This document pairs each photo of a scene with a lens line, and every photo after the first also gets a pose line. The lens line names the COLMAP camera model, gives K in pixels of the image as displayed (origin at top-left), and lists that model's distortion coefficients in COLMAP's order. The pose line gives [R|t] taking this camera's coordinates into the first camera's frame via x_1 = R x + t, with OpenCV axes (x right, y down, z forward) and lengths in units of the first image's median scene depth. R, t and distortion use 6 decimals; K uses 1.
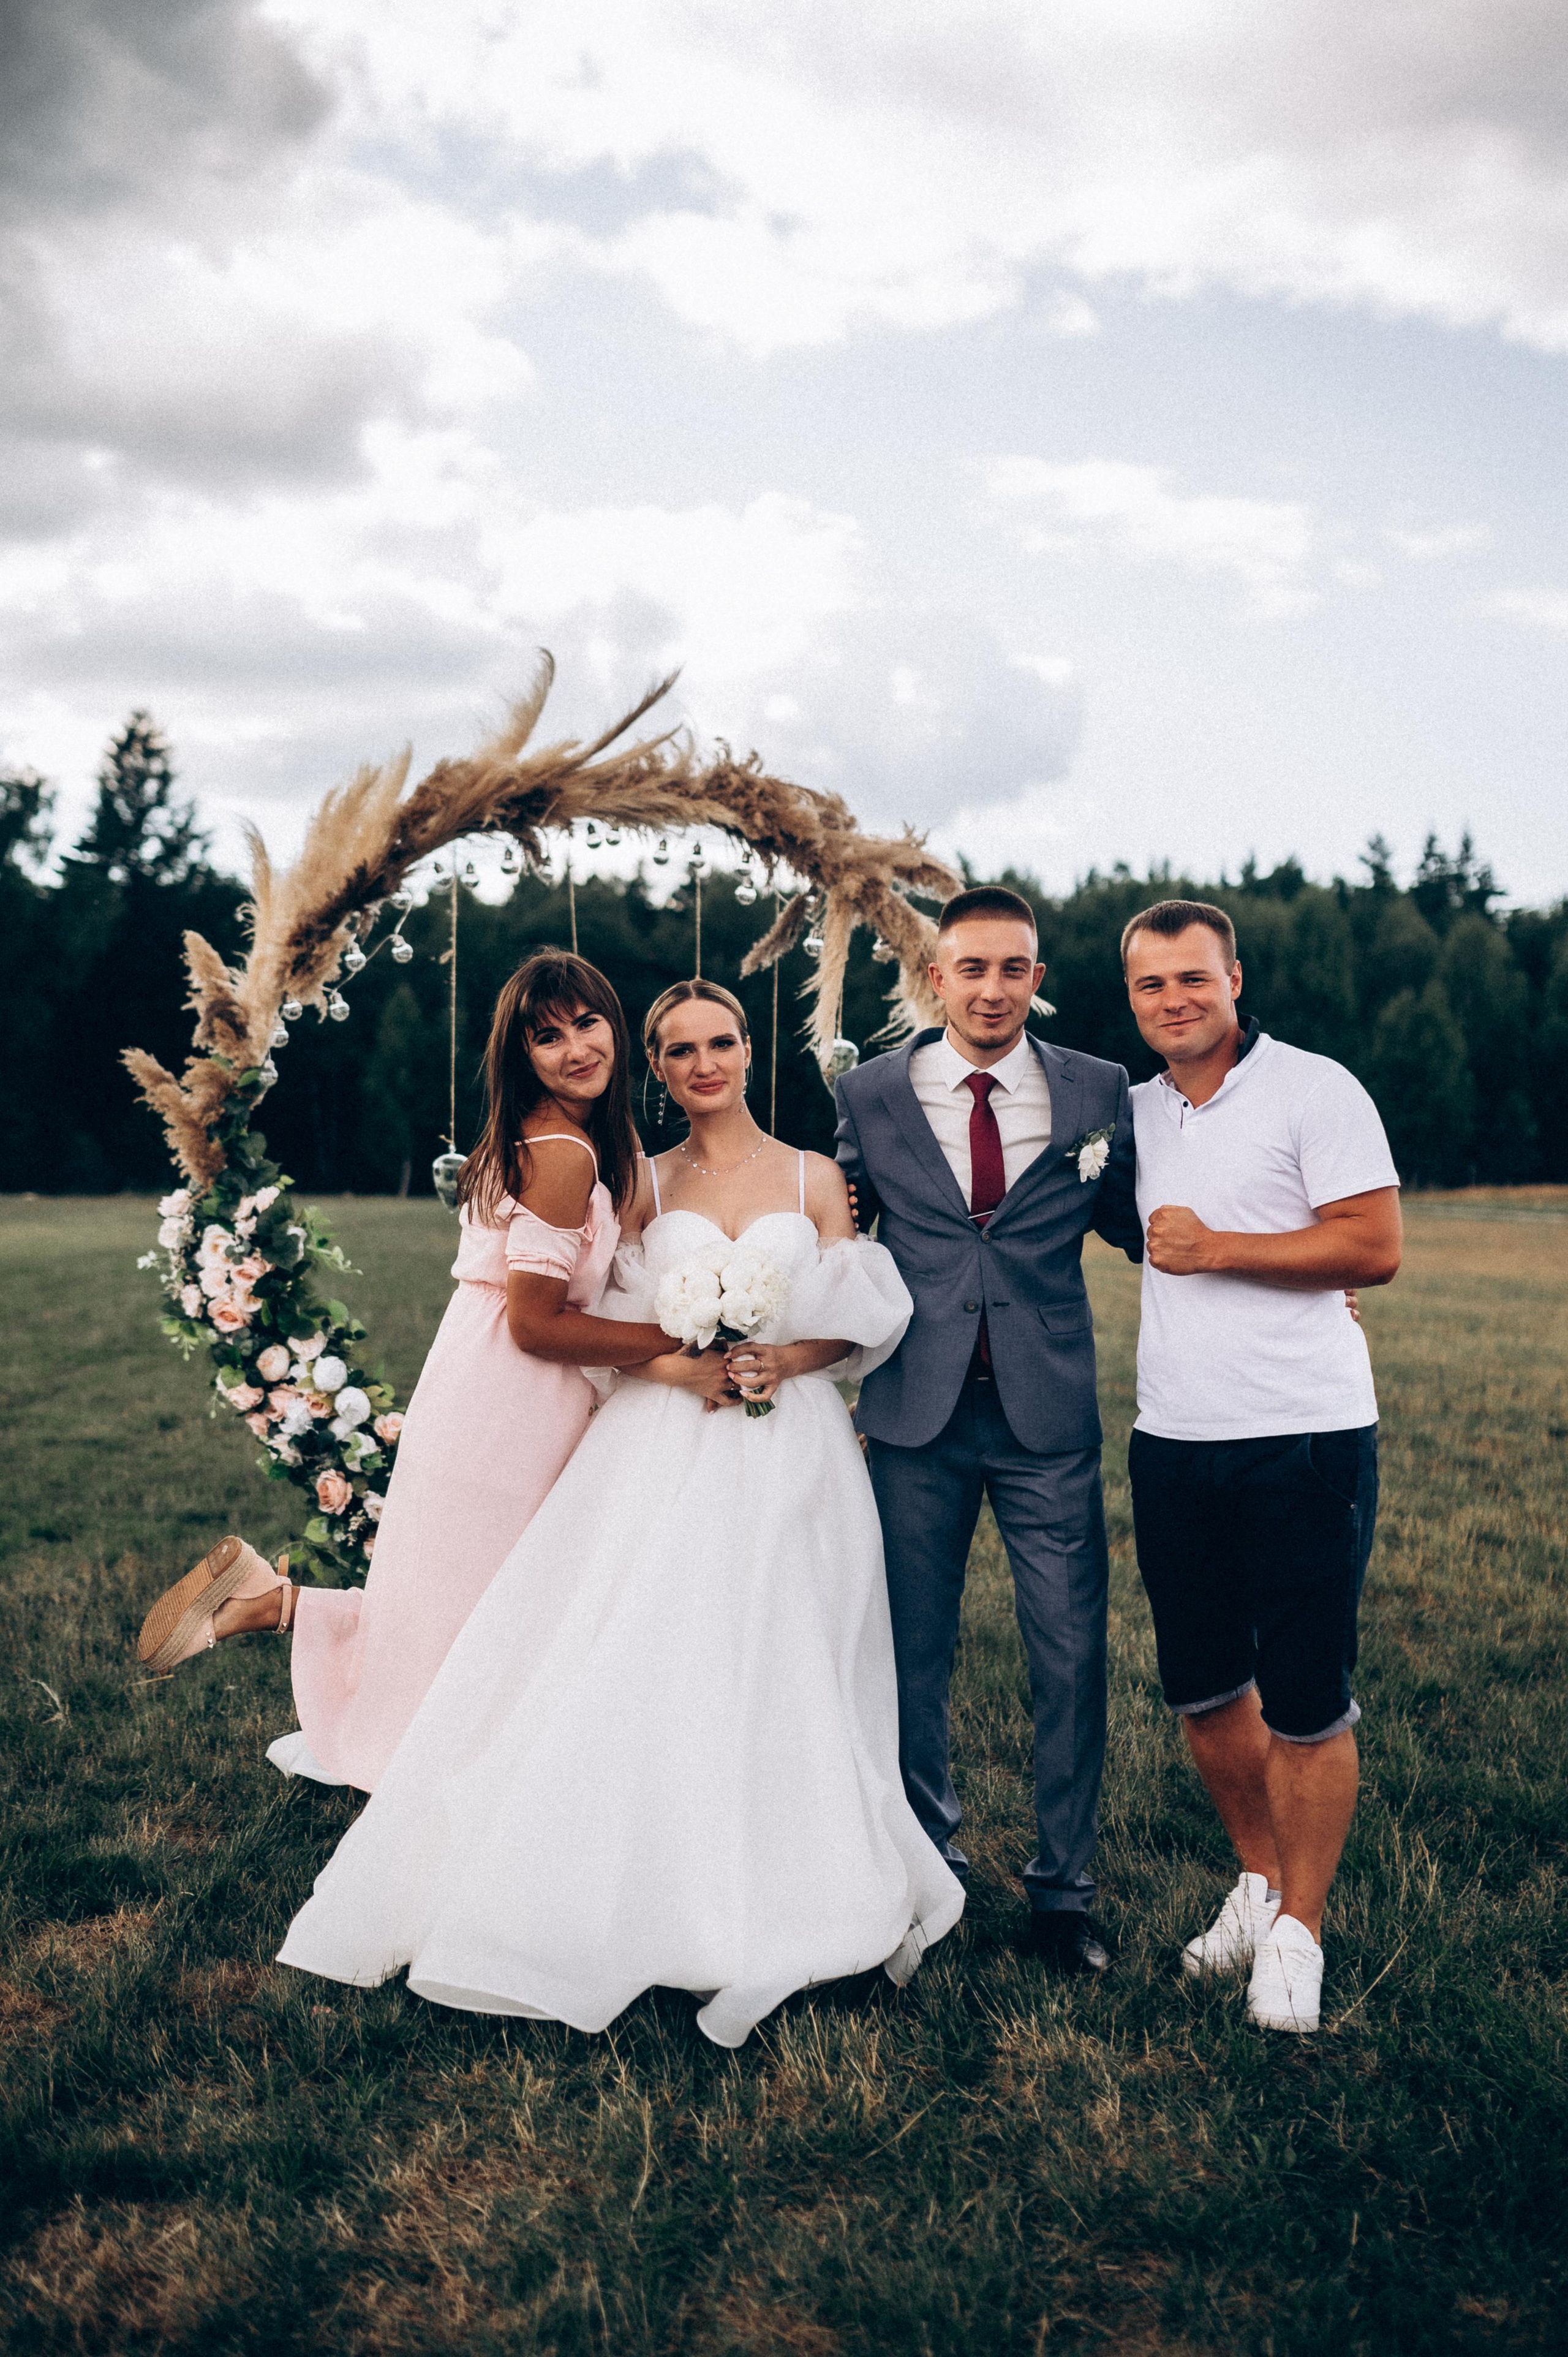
lens RADIAL K [[2474.9, 0, 691.6], [0, 2474.9, 1184.2], [0, 0, 1]] dist [0.001531, 0.002834]
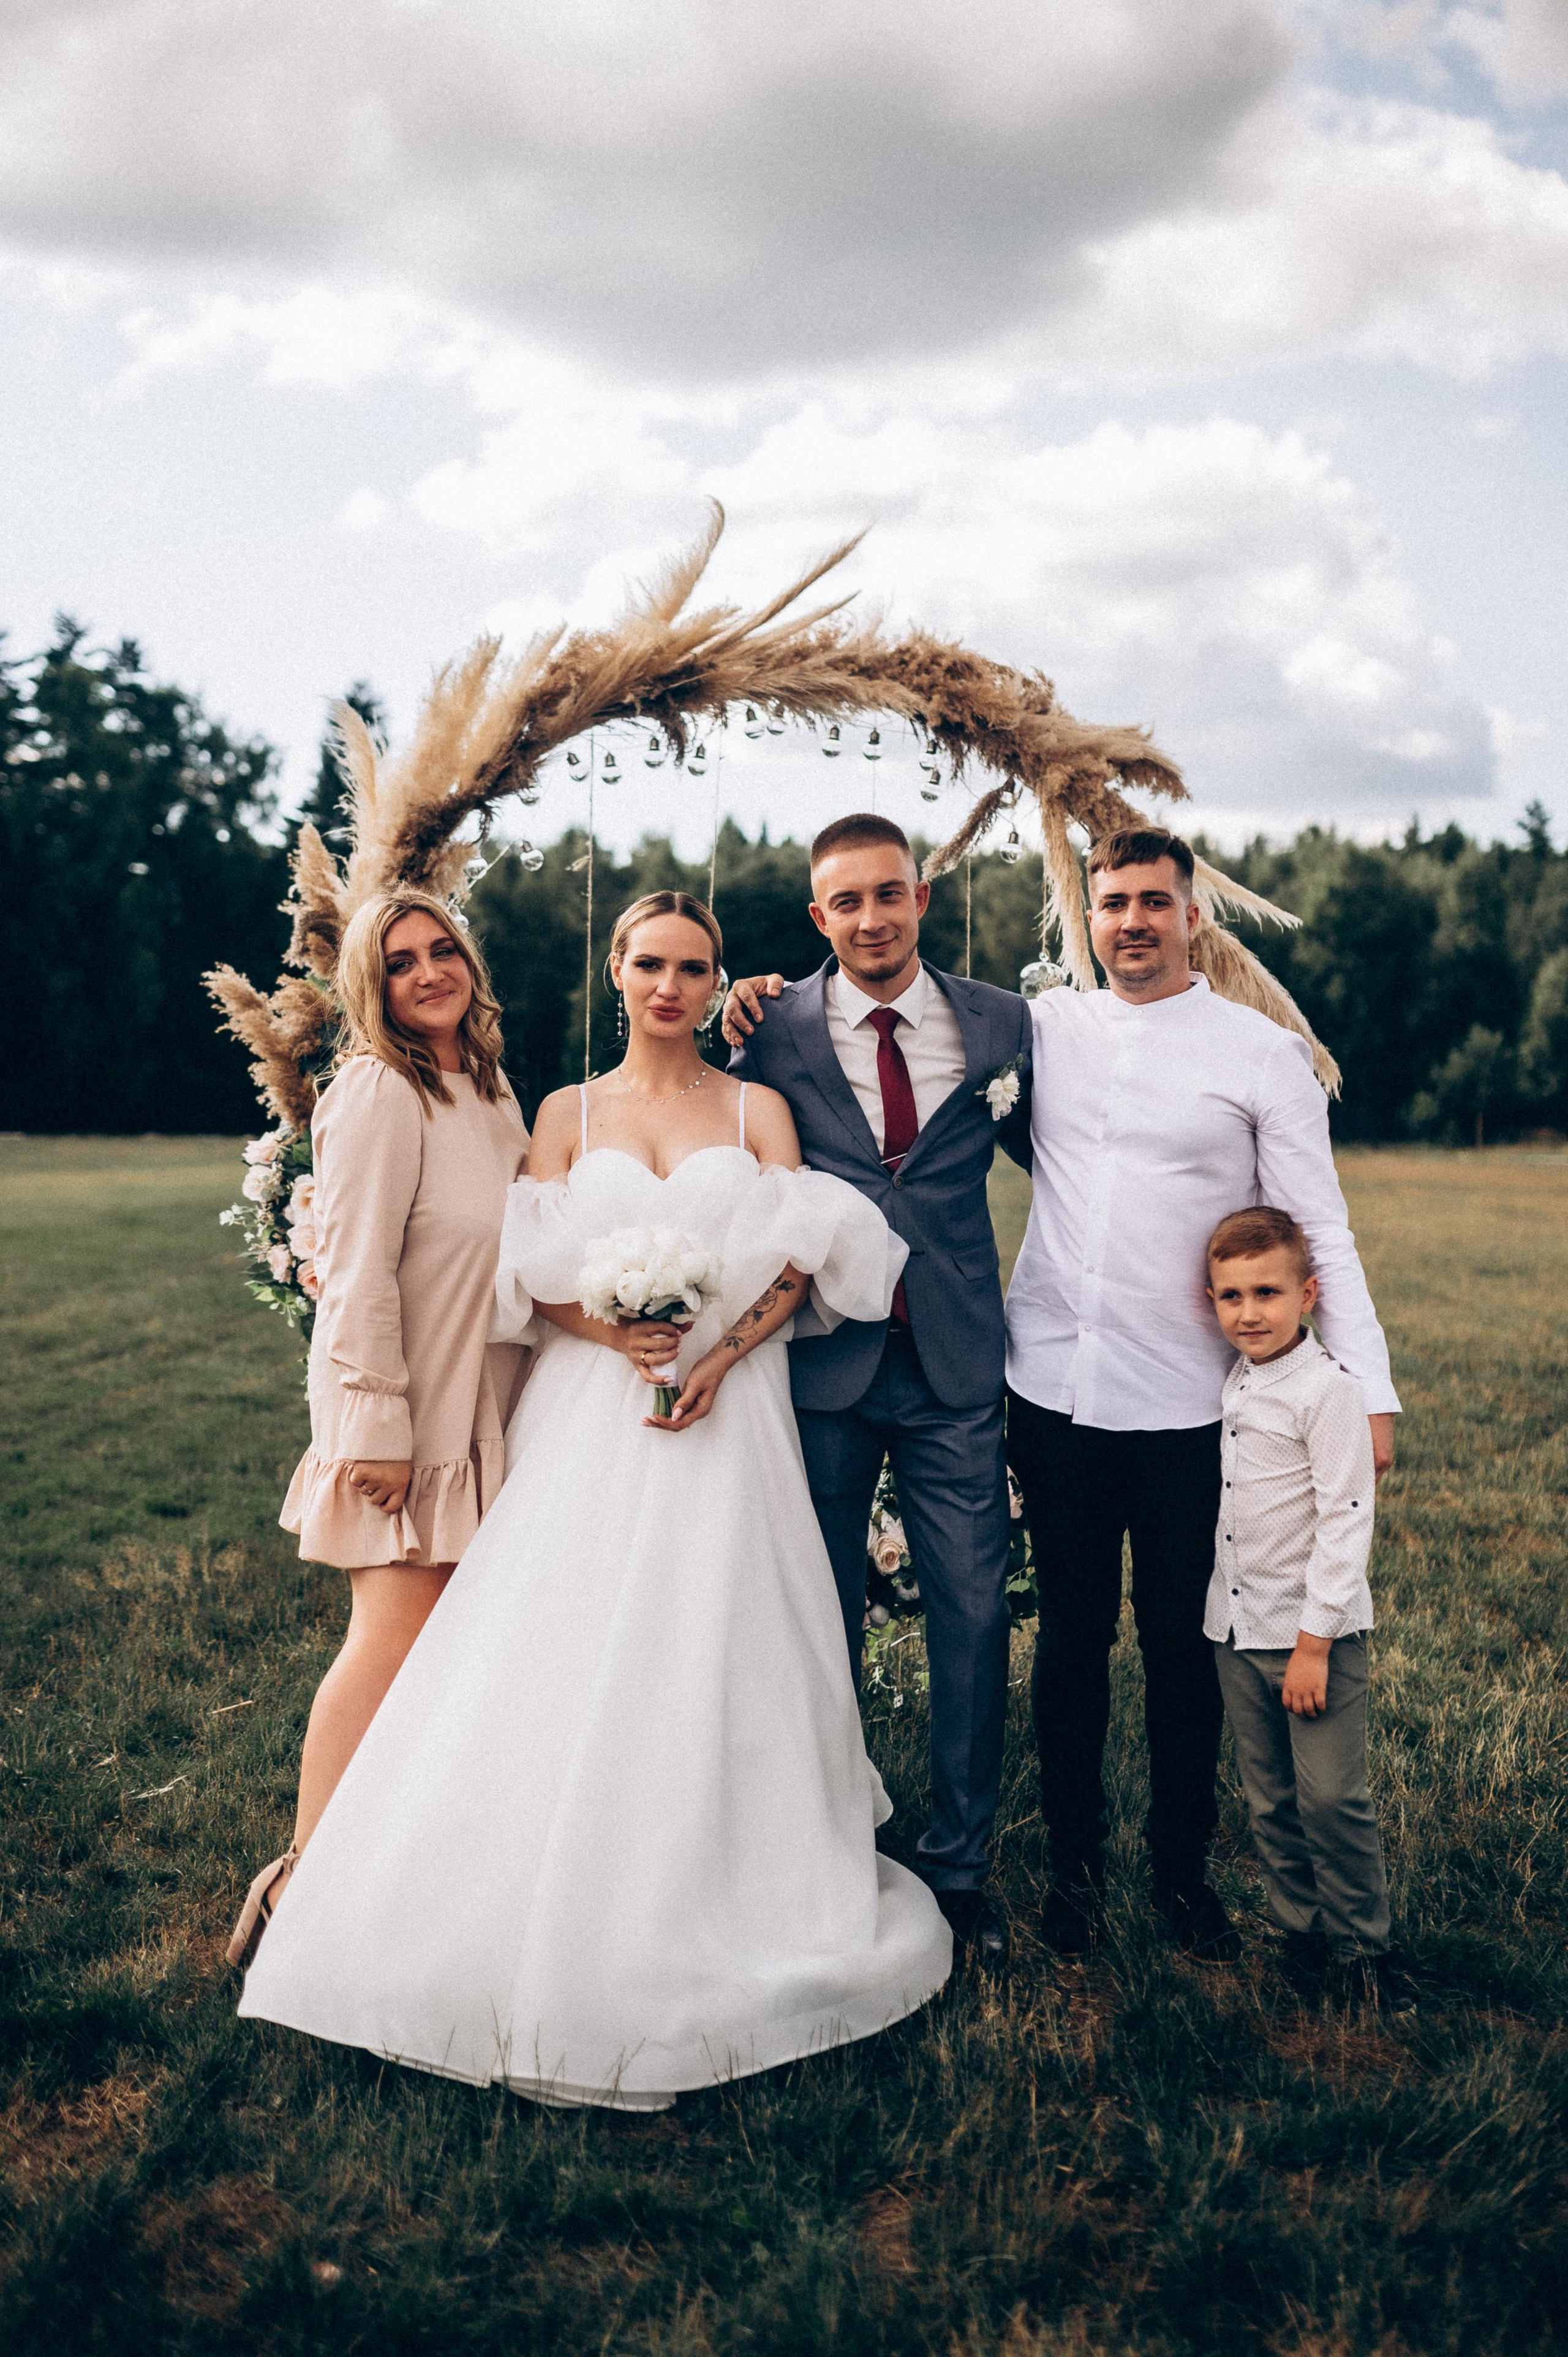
lens RADIAL K [[2252.0, 0, 768.3], [0, 2252.0, 1112.4], [0, 0, 1]] dist [-0.014123, -0.001870]
pose [[0.998774, 0.006912, -0.049008, 0.004182], [-0.007292, 0.999945, -0.007577, -0.000372], [0.048953, 0.007925, 0.998770, 0.221216]]
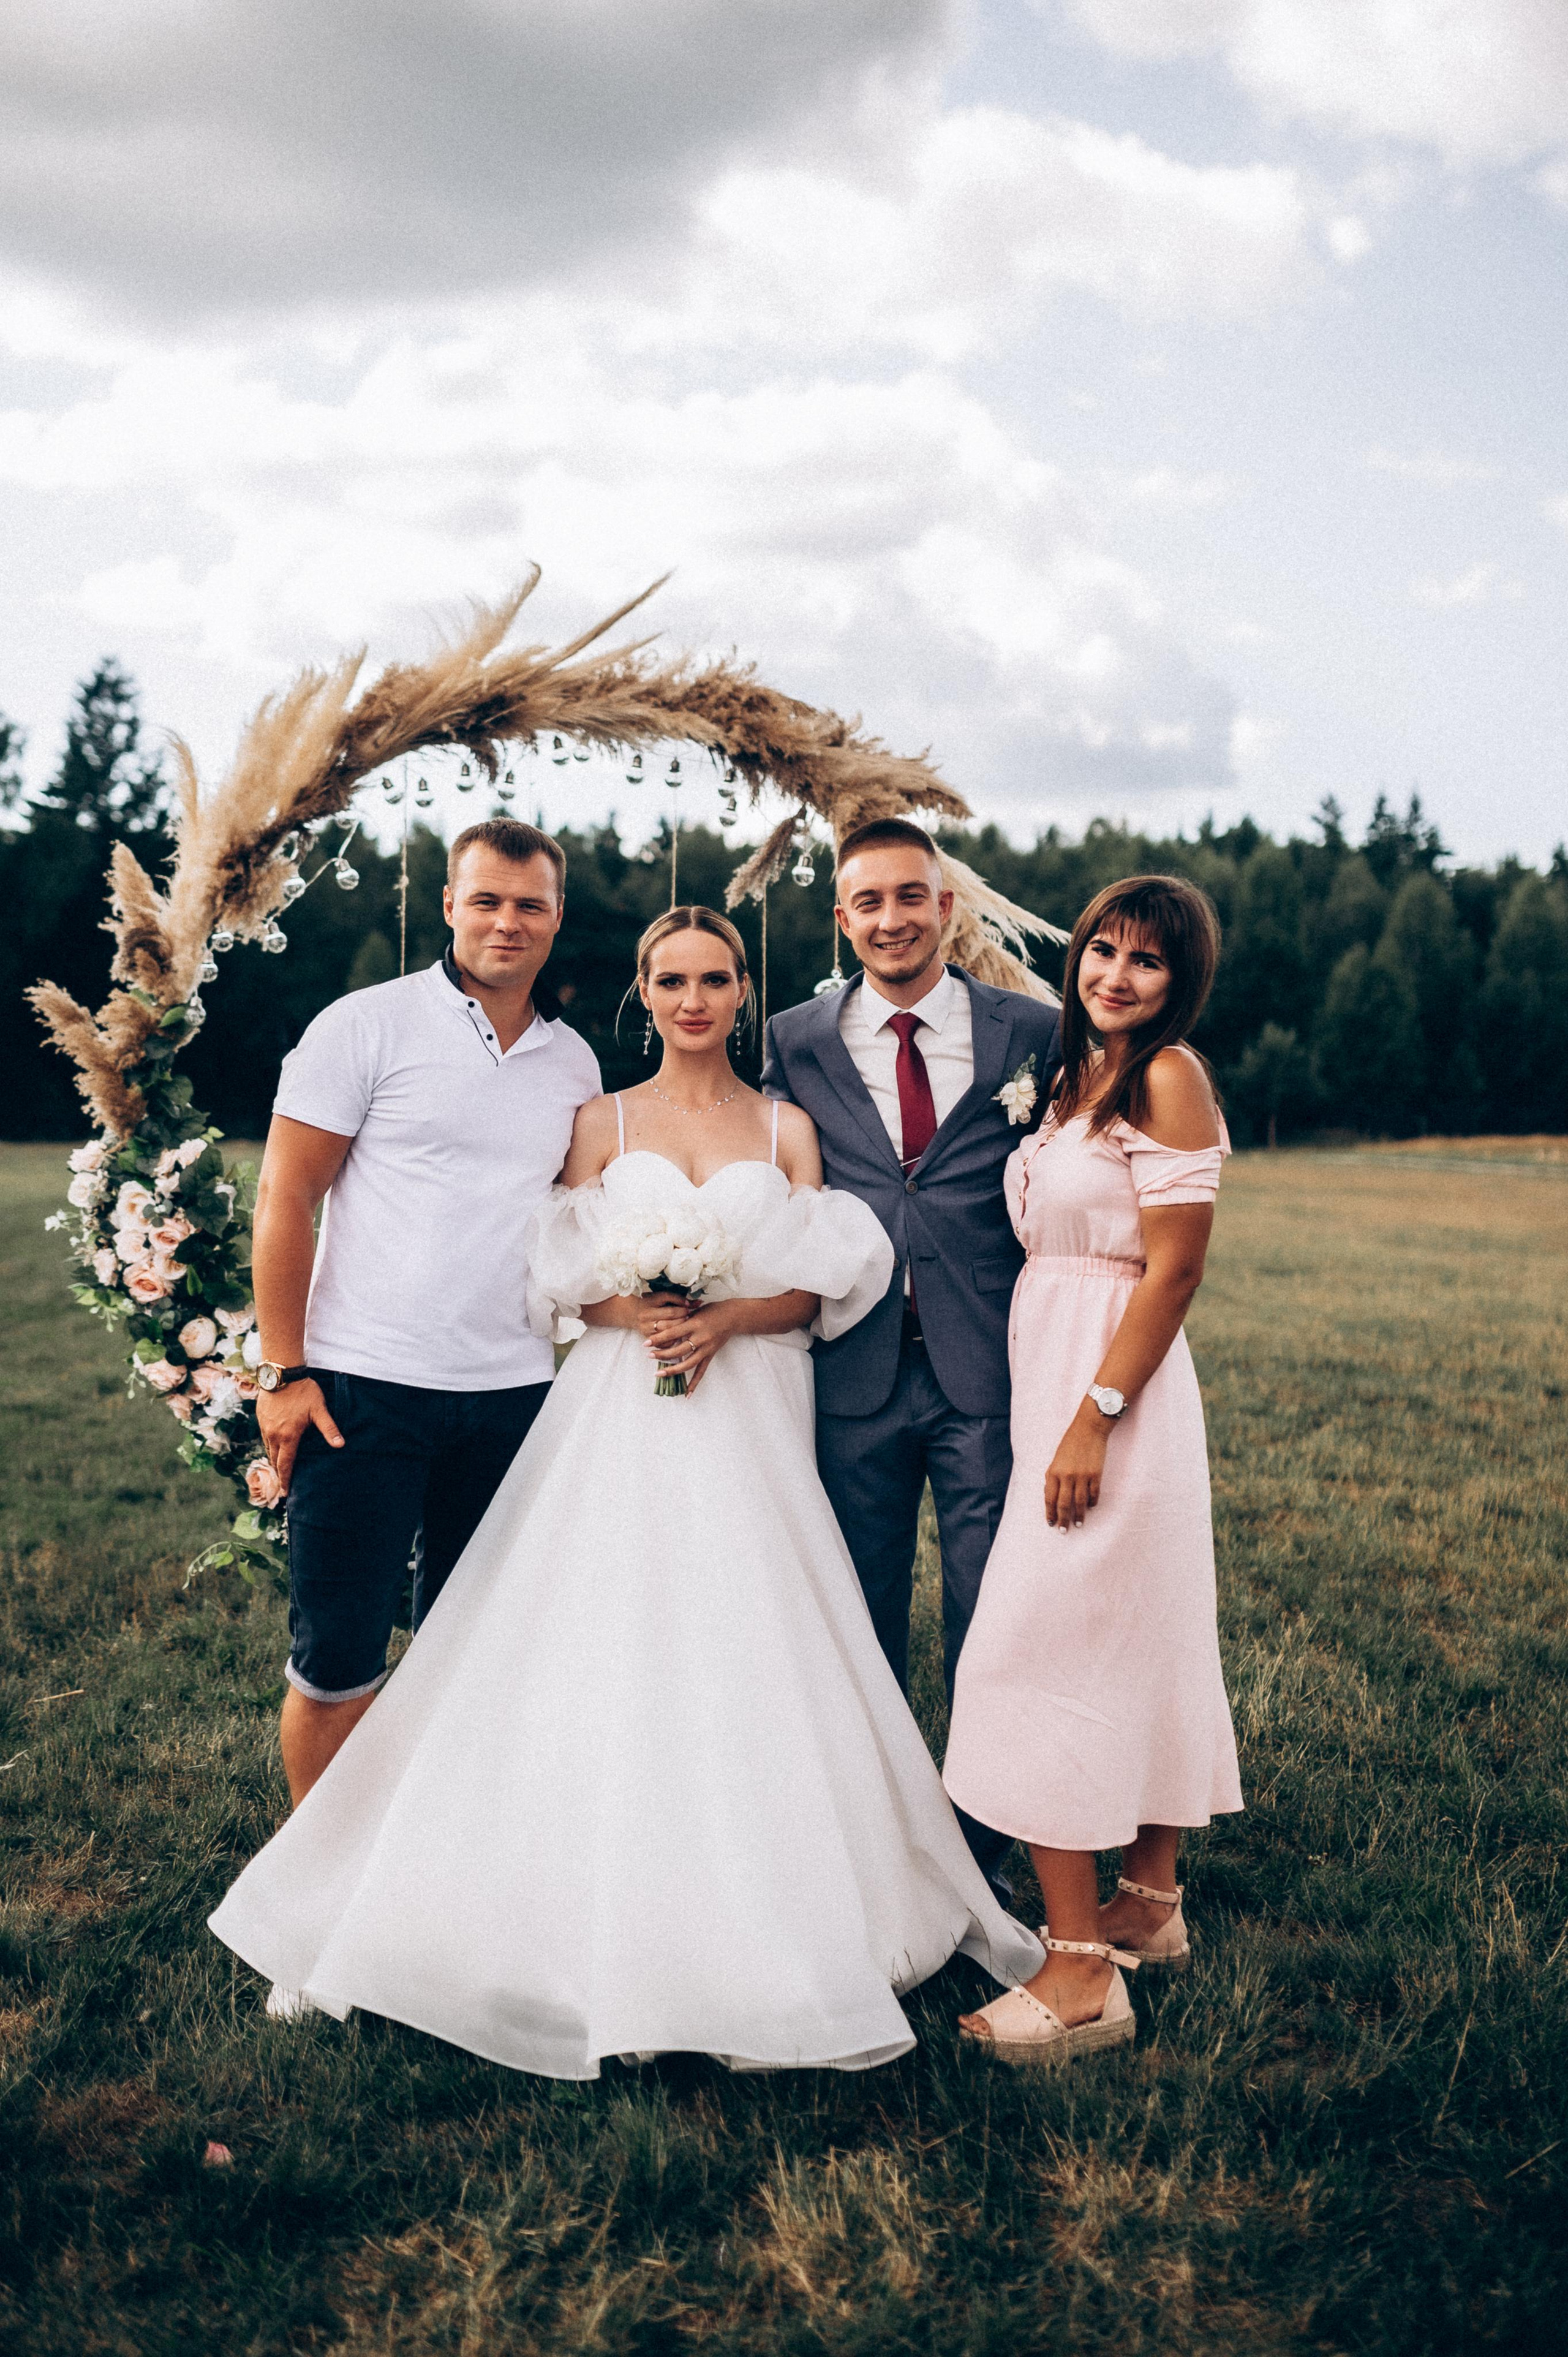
lens RADIAL K [[2382.7, 0, 756.4], [0, 2382.7, 1130.6], [0, 0, 1]] dist [-0.001083, -0.003432]
pose [[0.999164, 0.002927, 0.040786, -0.003565], [-0.002892, 0.999995, -0.000929, -0.001714], [-0.040789, 0.000811, 0.999167, 0.128692]]
